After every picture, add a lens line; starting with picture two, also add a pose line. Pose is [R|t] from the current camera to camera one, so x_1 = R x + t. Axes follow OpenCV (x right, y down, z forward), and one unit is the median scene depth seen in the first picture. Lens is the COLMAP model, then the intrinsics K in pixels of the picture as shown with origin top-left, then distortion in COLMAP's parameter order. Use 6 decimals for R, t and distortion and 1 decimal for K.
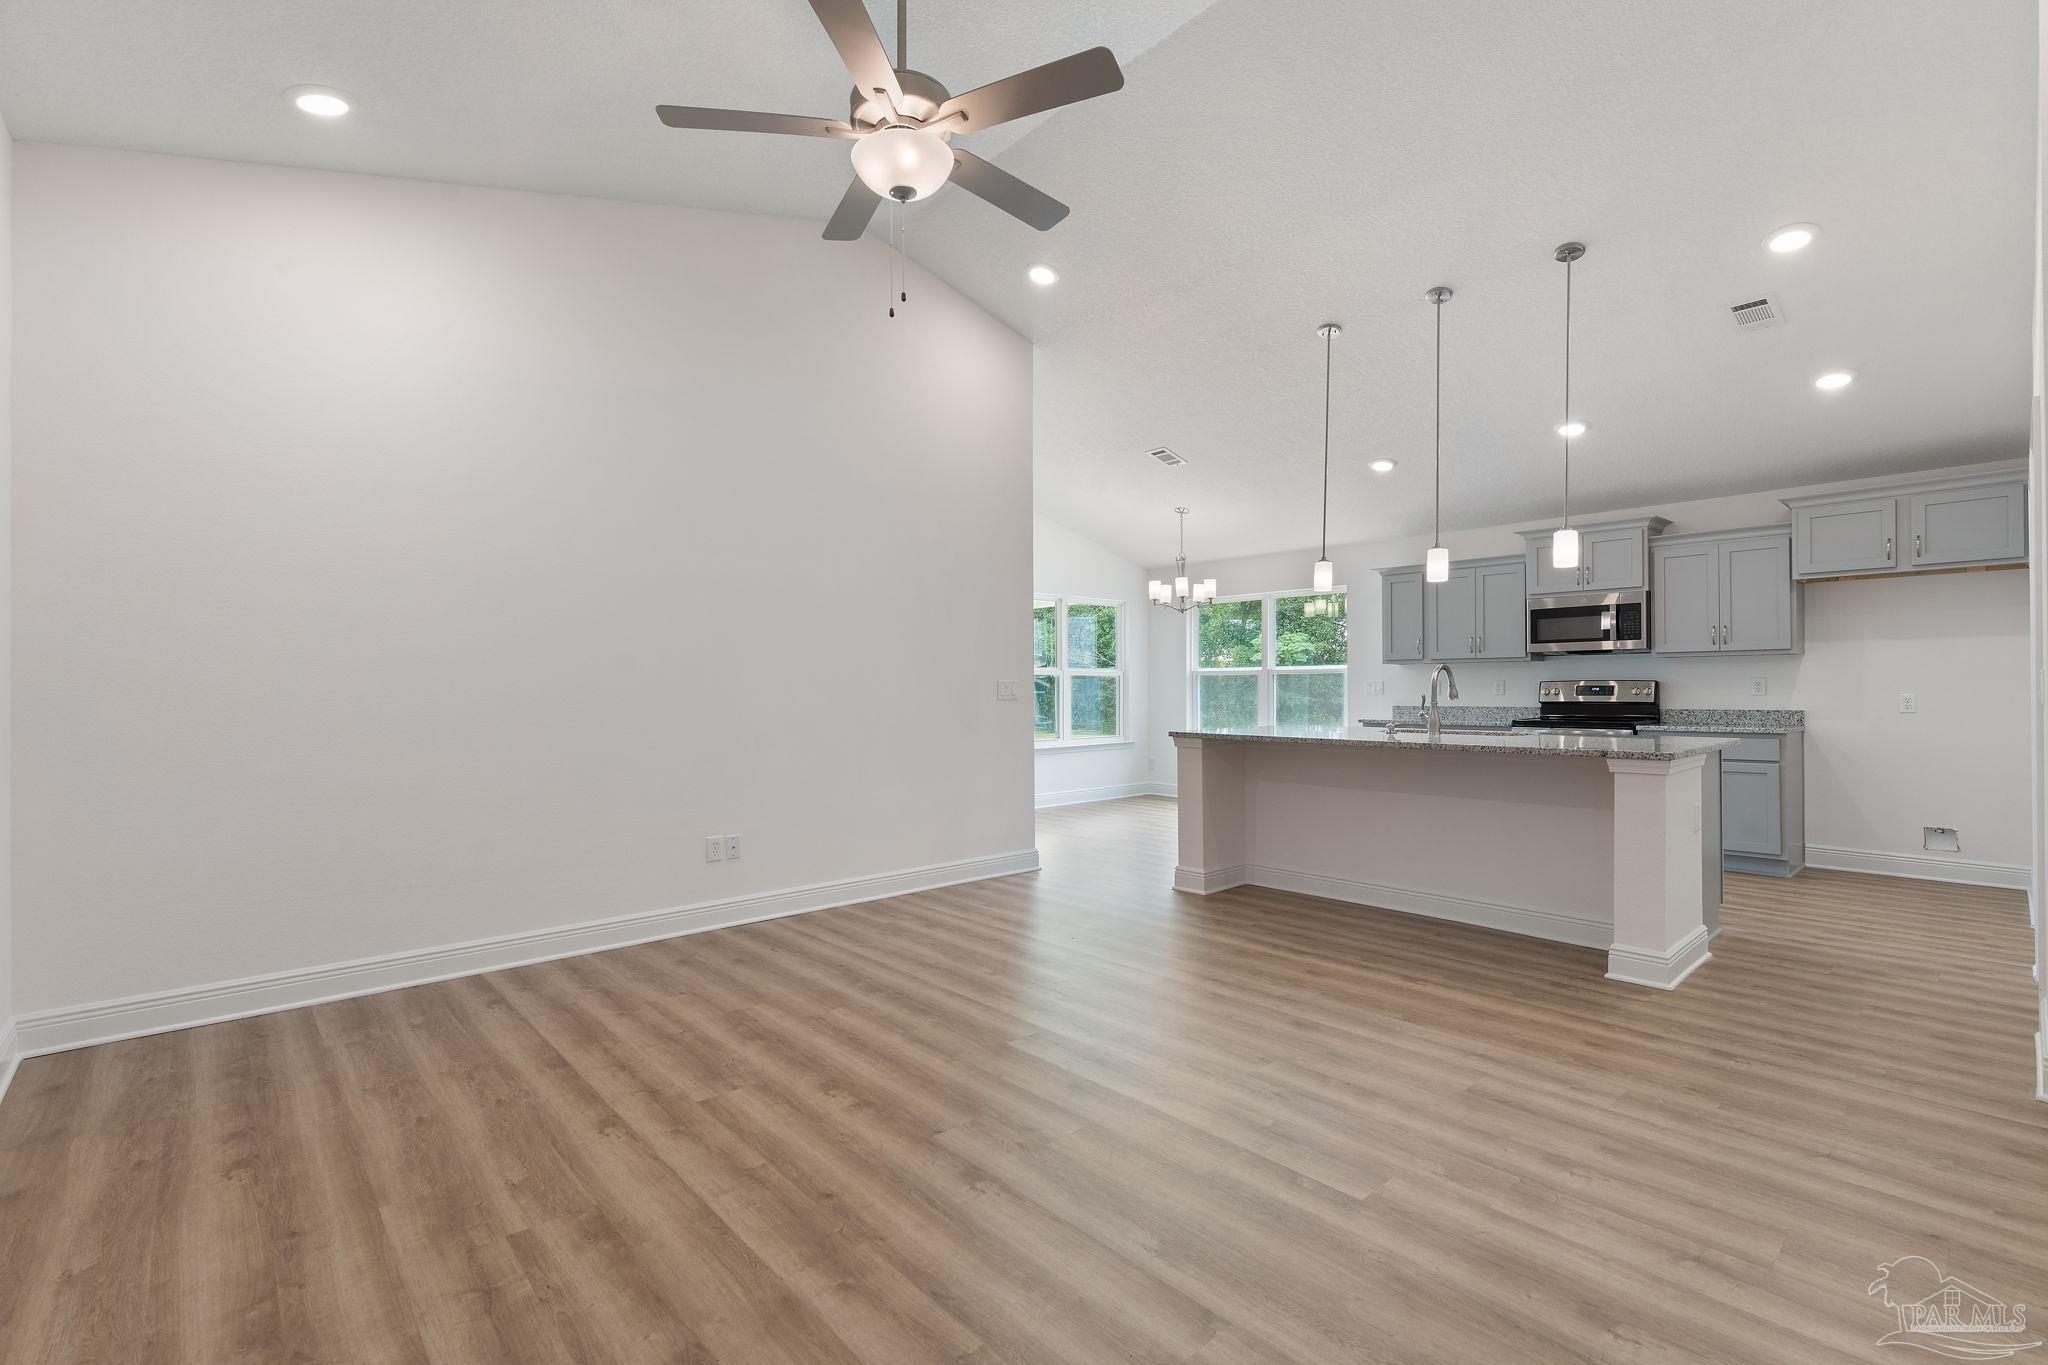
lens RADIAL K [[903.3, 0, 1020.6], [0, 903.3, 688.3], [0, 0, 1]] dist [-0.000510, -0.000783]
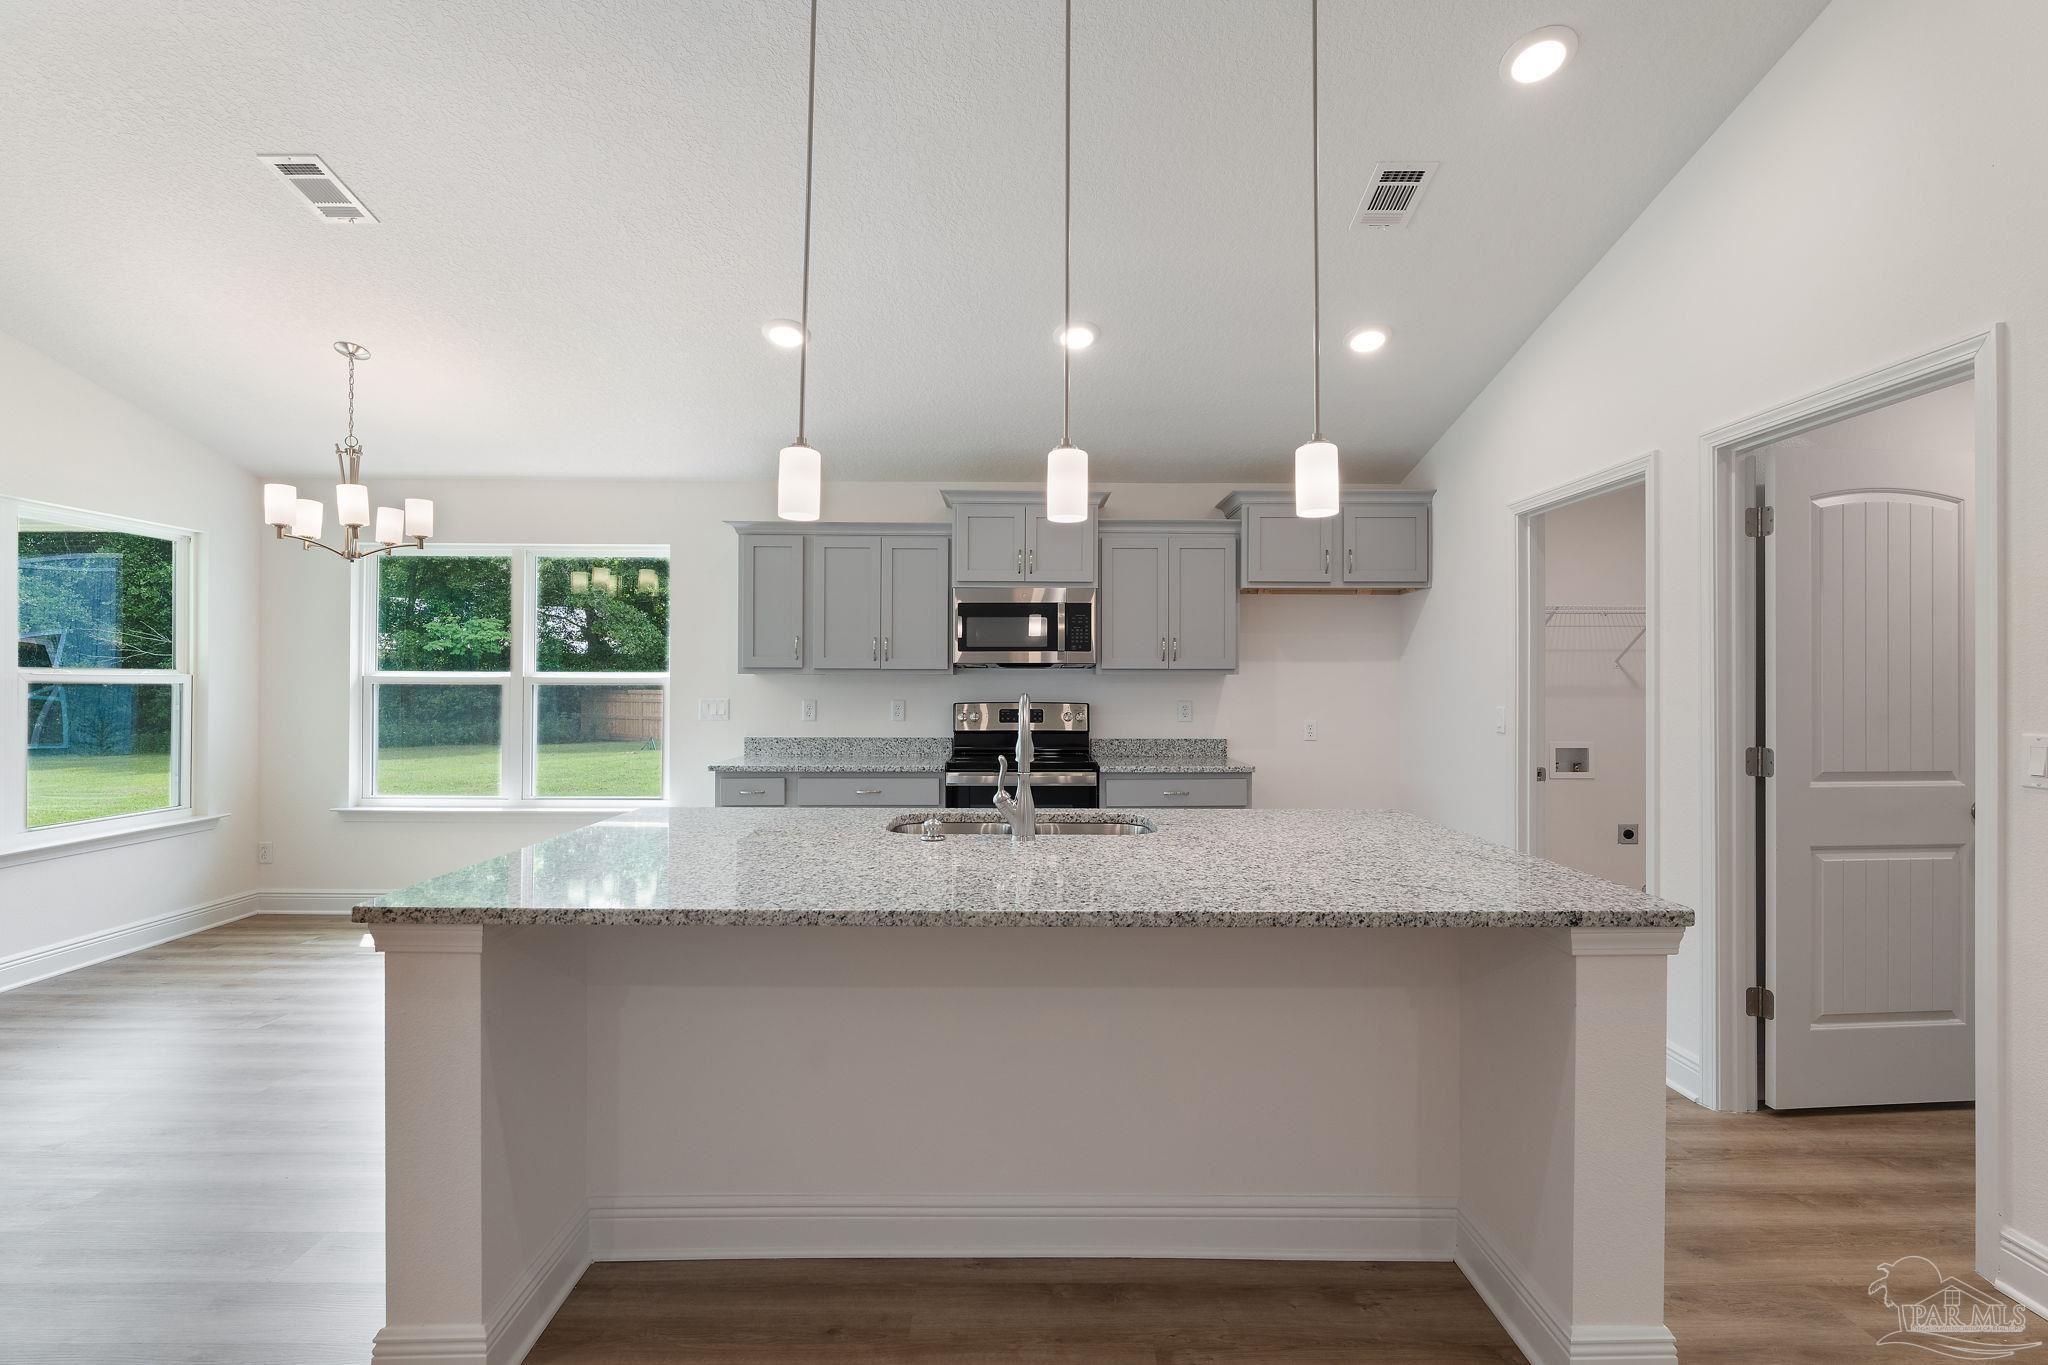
lens RADIAL K [[913.3, 0, 1023.4], [0, 913.3, 681.0], [0, 0, 1]] dist [-0.001514, -0.000105]
pose [[0.665749, 0.007800, 0.746135, 0.085334], [-0.006485, 0.999968, -0.004668, -0.029972], [-0.746148, -0.001731, 0.665778, 0.636202]]
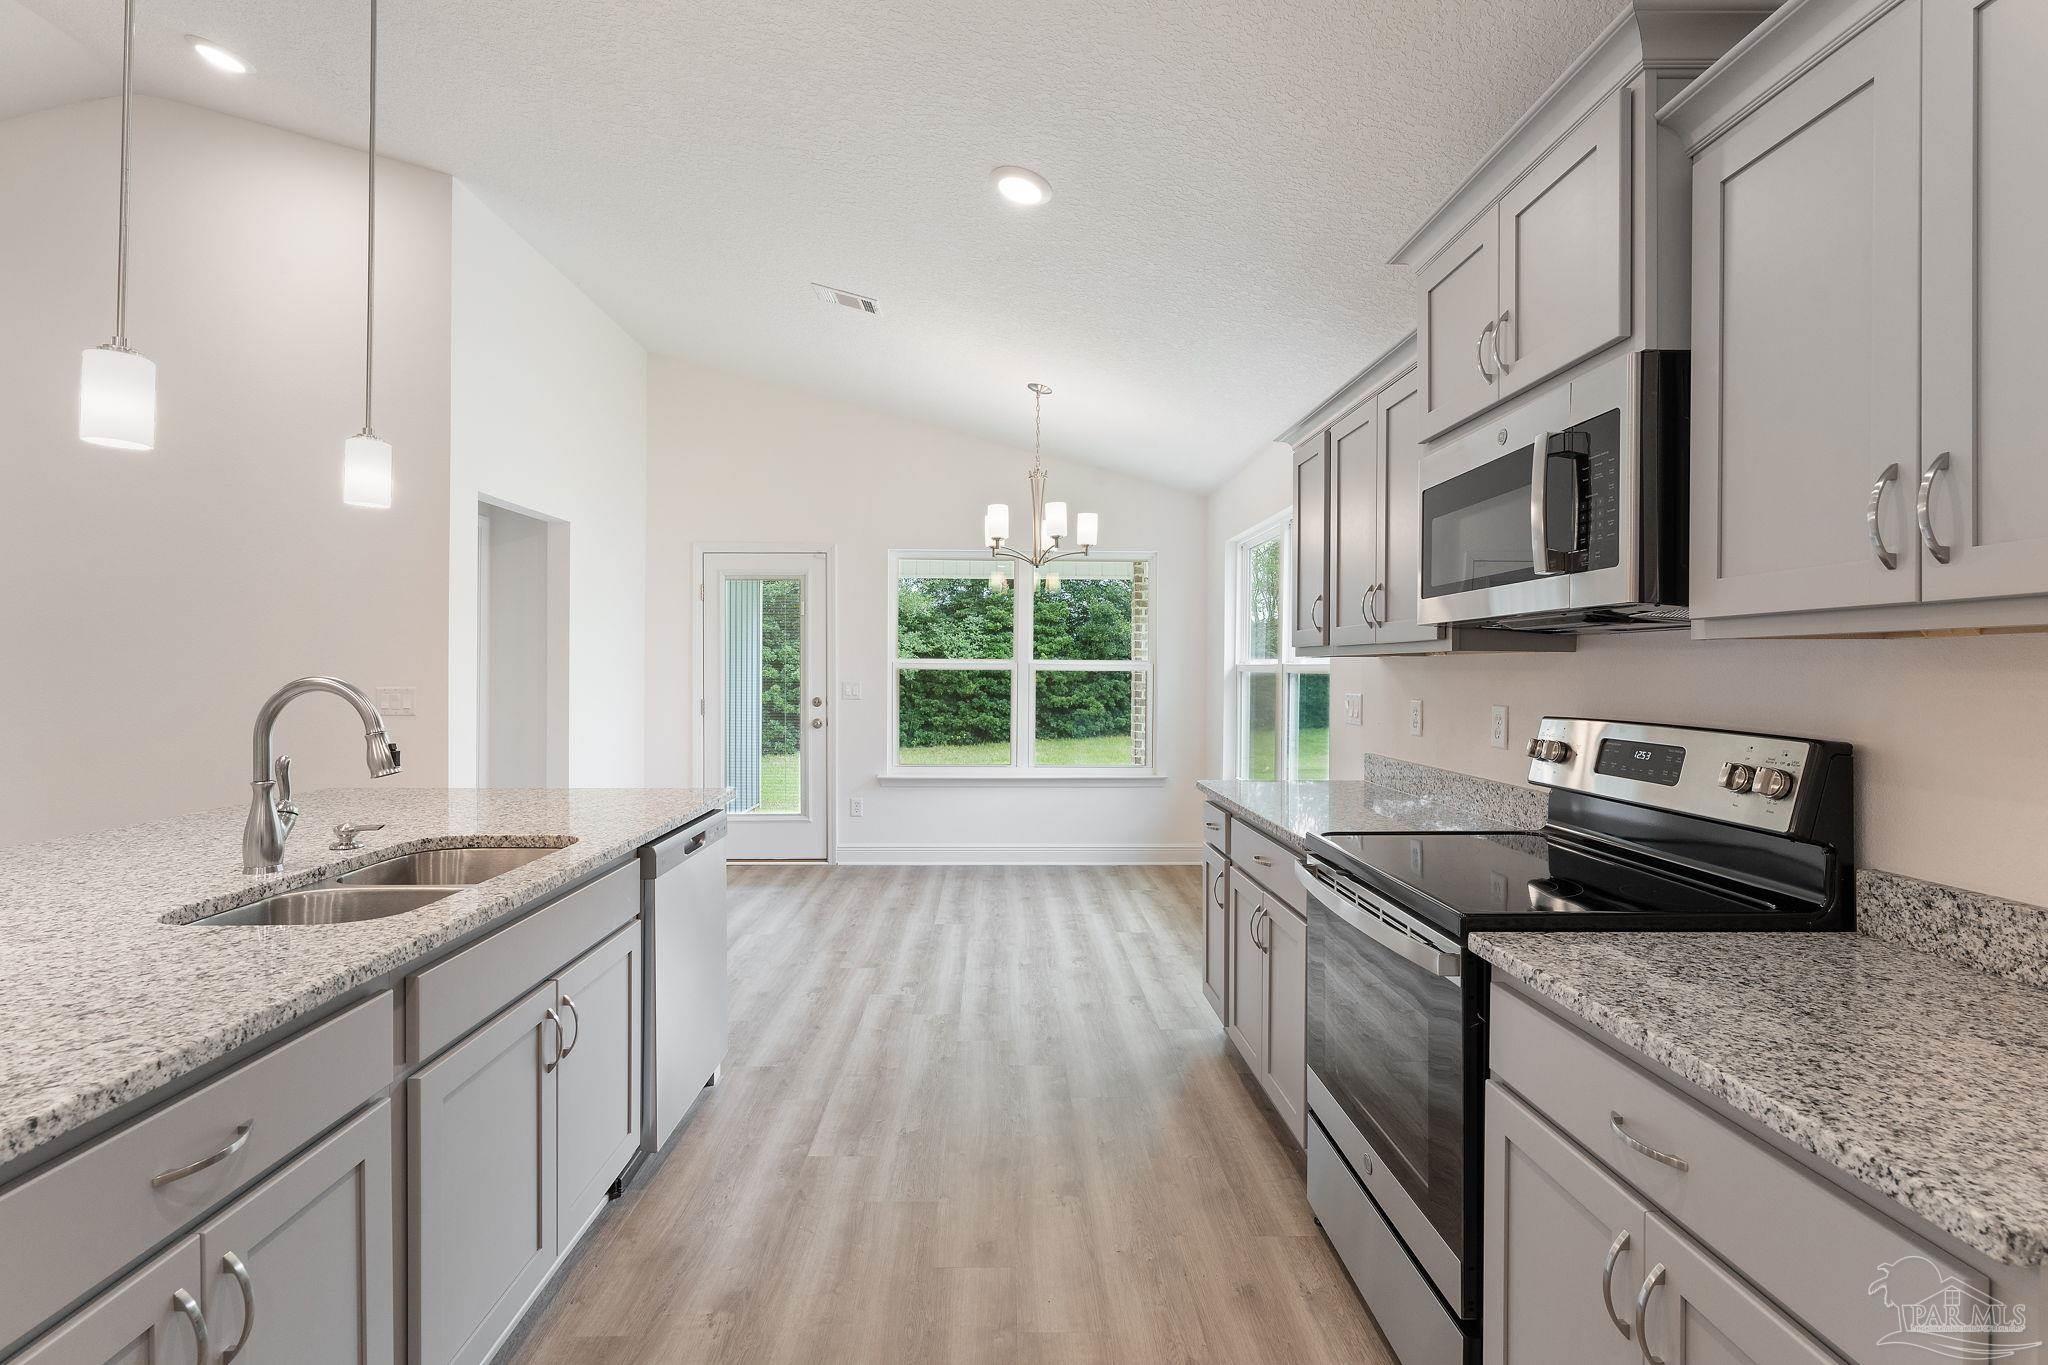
lens RADIAL K [[913.3, 0, 1023.4], [0, 913.3, 681.0], [0, 0, 1]] dist [-0.001514, -0.000105]
pose [[0.761656, 0.016459, -0.647772, 0.875002], [-0.007458, 0.999834, 0.016635, -0.031934], [0.647938, -0.007839, 0.761652, 0.869713]]
